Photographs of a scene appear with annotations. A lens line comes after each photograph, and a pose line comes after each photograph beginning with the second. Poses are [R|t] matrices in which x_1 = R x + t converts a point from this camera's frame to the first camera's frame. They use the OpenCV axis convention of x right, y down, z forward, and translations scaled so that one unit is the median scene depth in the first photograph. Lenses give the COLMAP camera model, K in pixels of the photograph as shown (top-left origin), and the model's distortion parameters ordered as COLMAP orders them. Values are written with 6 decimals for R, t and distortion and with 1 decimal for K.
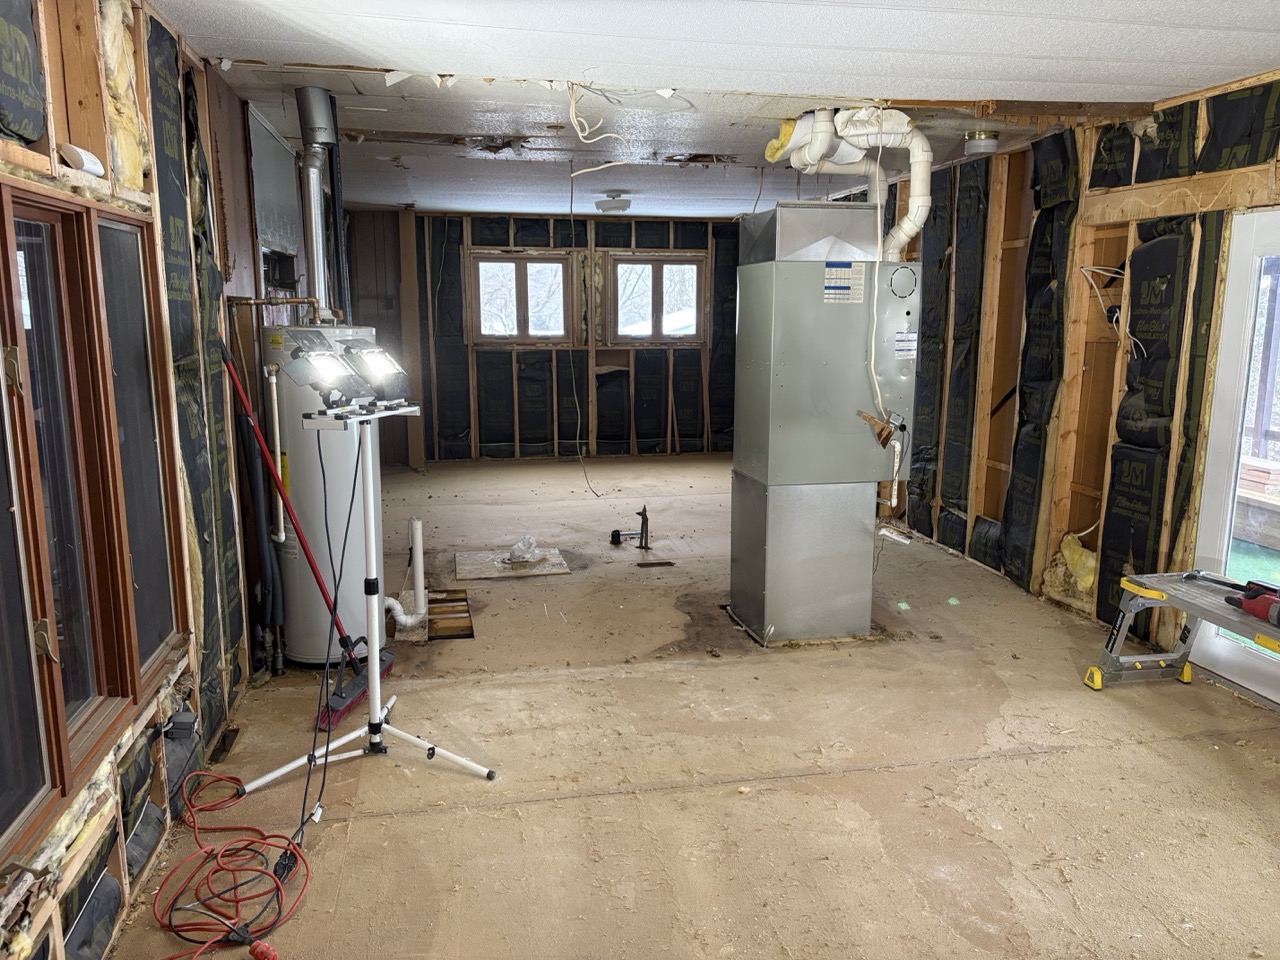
lens RADIAL K [[966.5, 0, 639.3], [0, 966.5, 481.1], [0, 0, 1]] dist [0.034158, -0.018311]
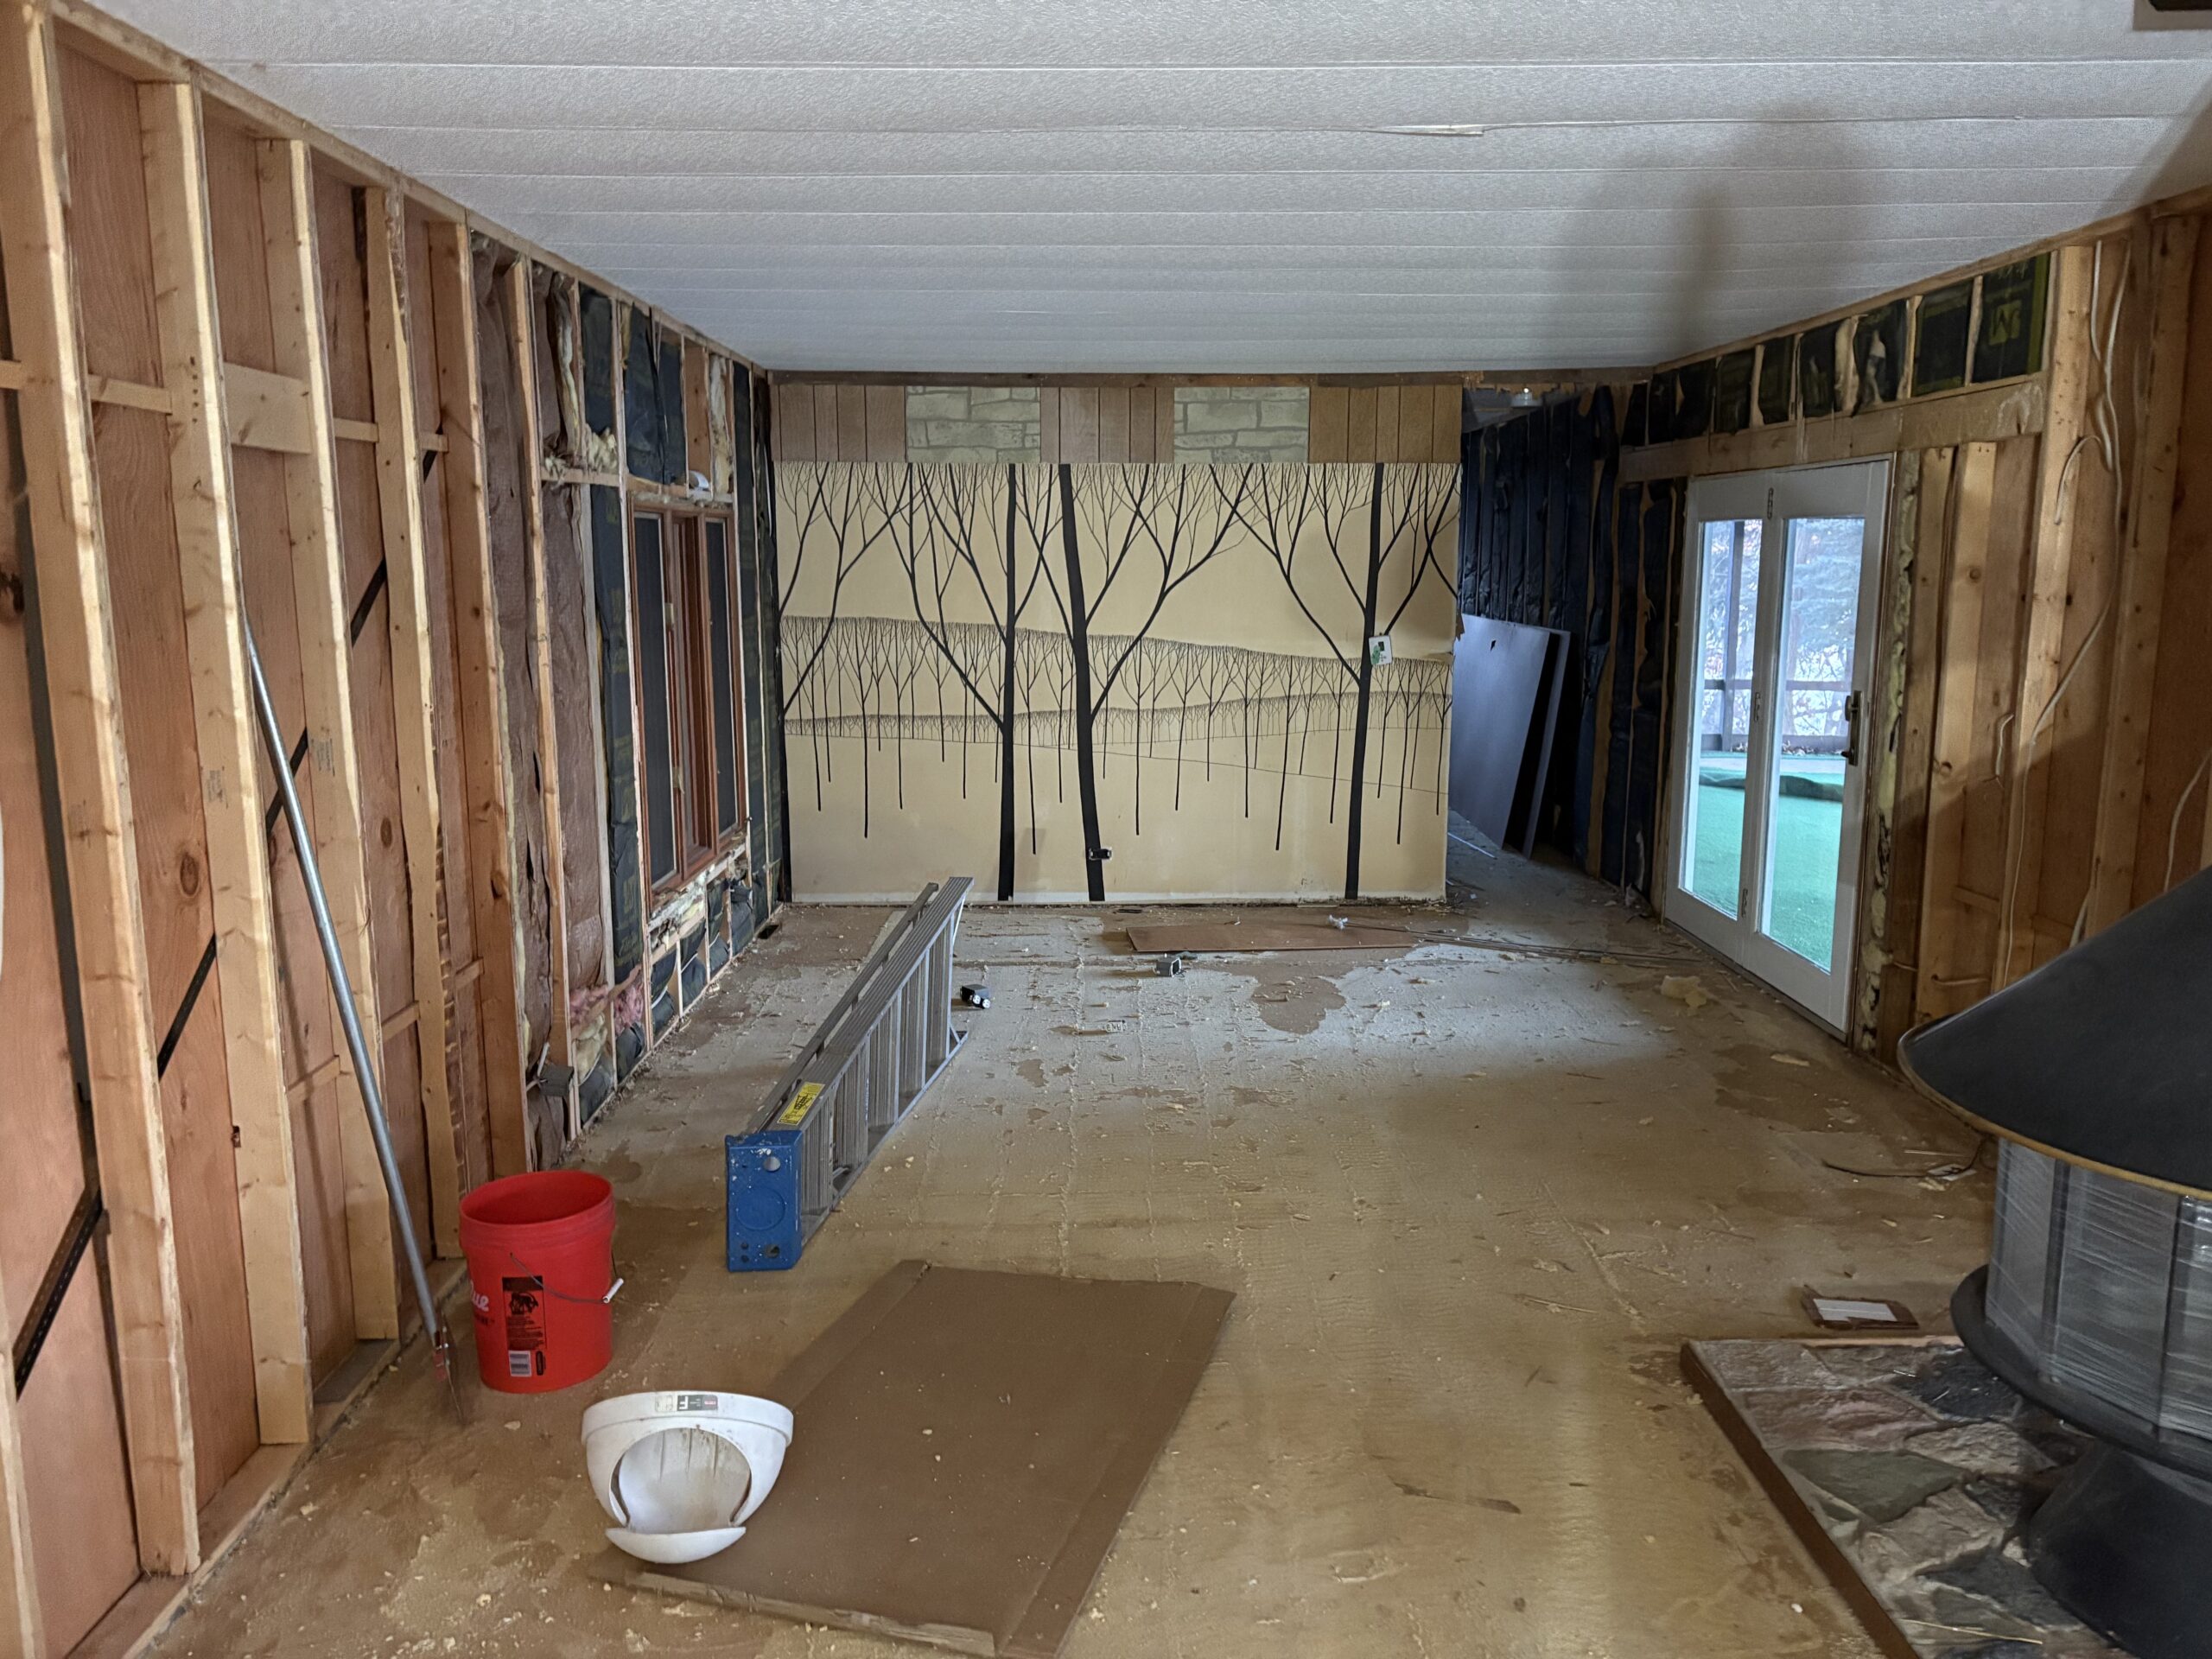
lens RADIAL K [[1670.2, 0, 1105.0], [0, 1670.2, 829.1], [0, 0, 1]] dist [0.034158, -0.018311]
pose [[0.982599, 0.026998, -0.183765, 0.469605], [-0.029404, 0.999514, -0.010383, 0.189995], [0.183395, 0.015606, 0.982915, -1.238934]]
